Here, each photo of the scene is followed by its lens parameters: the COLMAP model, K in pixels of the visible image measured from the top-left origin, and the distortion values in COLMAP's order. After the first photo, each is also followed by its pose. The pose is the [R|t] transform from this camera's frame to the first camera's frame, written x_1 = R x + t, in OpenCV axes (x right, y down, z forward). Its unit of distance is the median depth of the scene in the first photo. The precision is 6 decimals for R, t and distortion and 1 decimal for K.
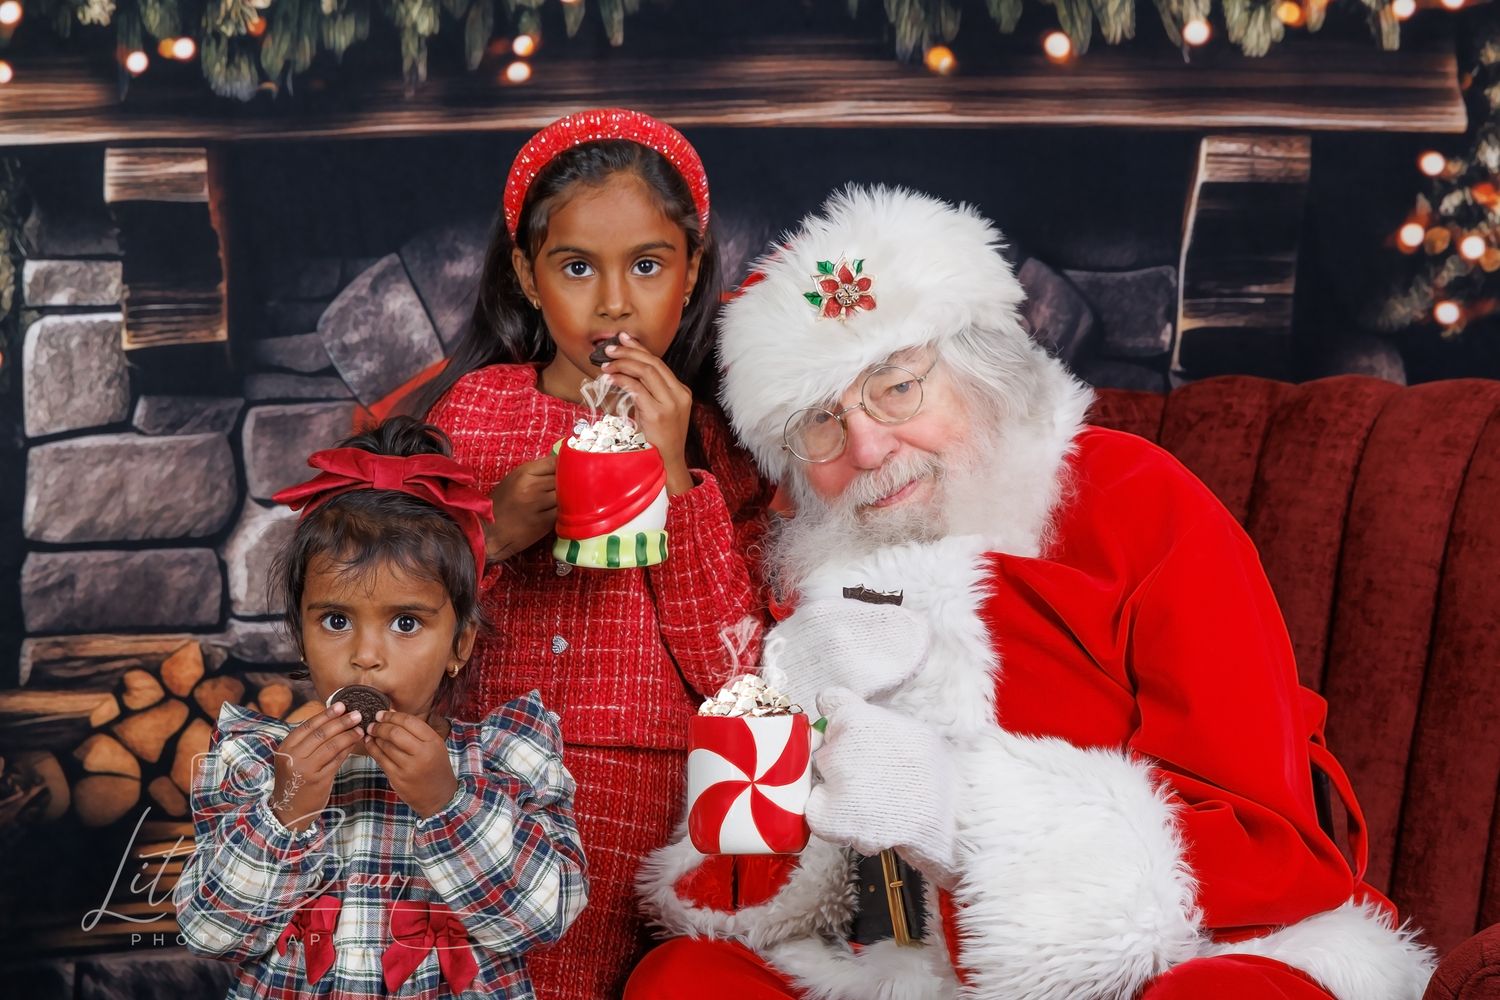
lens RADIAL K [[3195.6, 0, 750.0], [0, 3195.6, 500.0], [0, 0, 1]] dist [-0.334520, 5.110121]
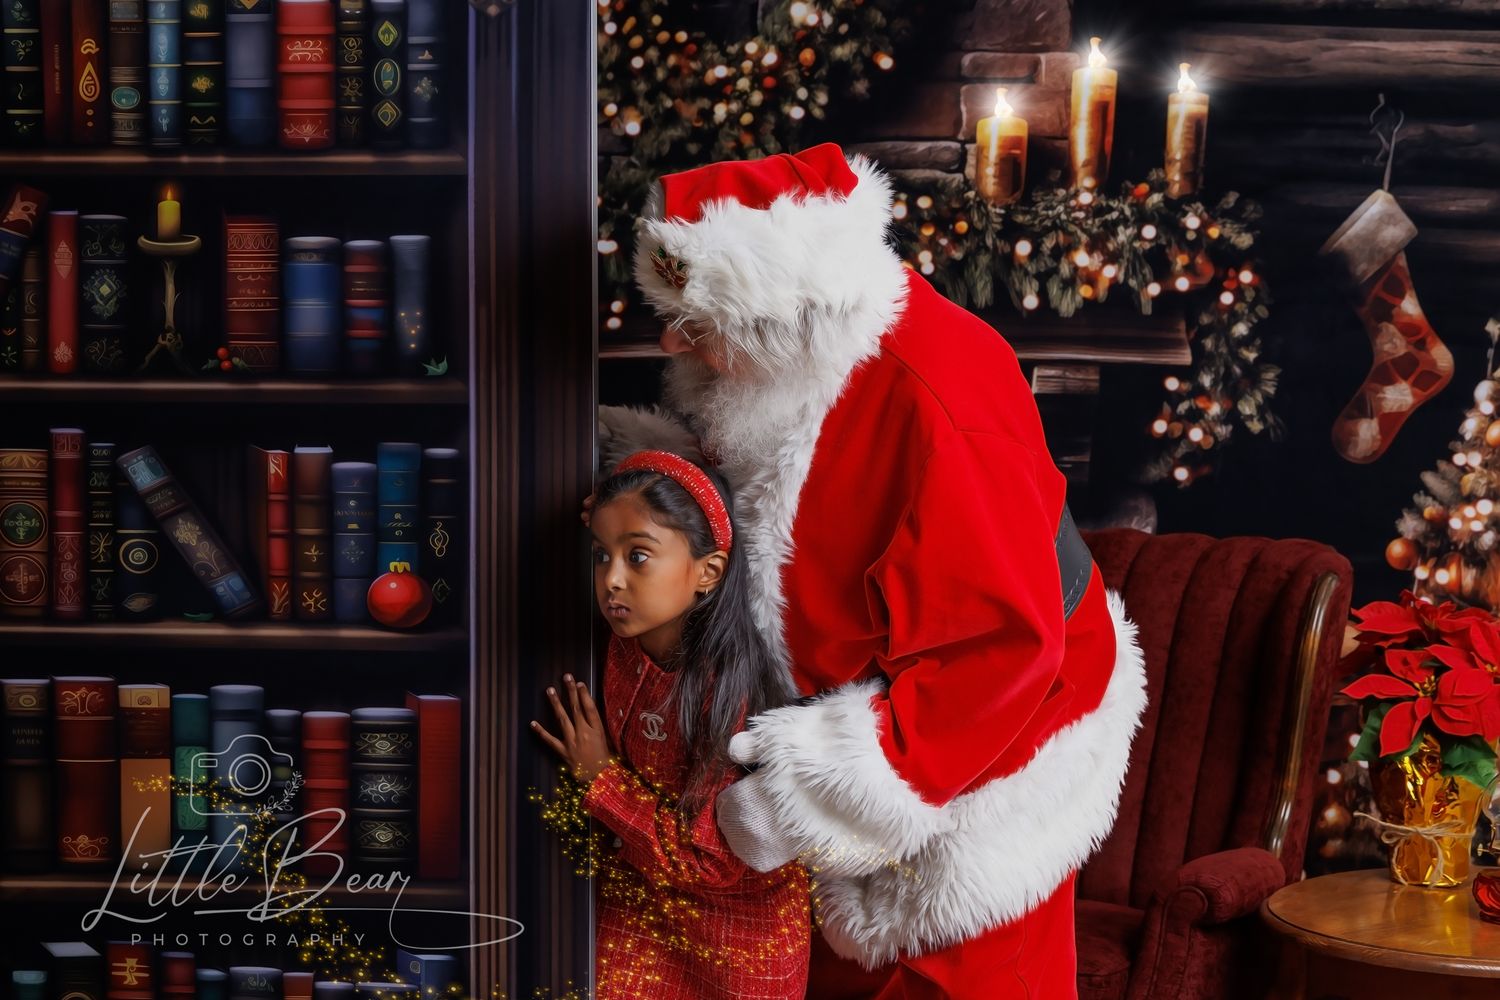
lens RADIAL K [[2735.9, 0, 729.4], [0, 2735.9, 499.7], [0, 0, 1]] dist [-0.180751, 1.633599]
pose [[0.999510, -0.003782, 0.031062, -0.057304], [0.002691, 0.999381, 0.035088, -0.092852], [-0.031176, -0.034987, 0.998901, -0.392989]]
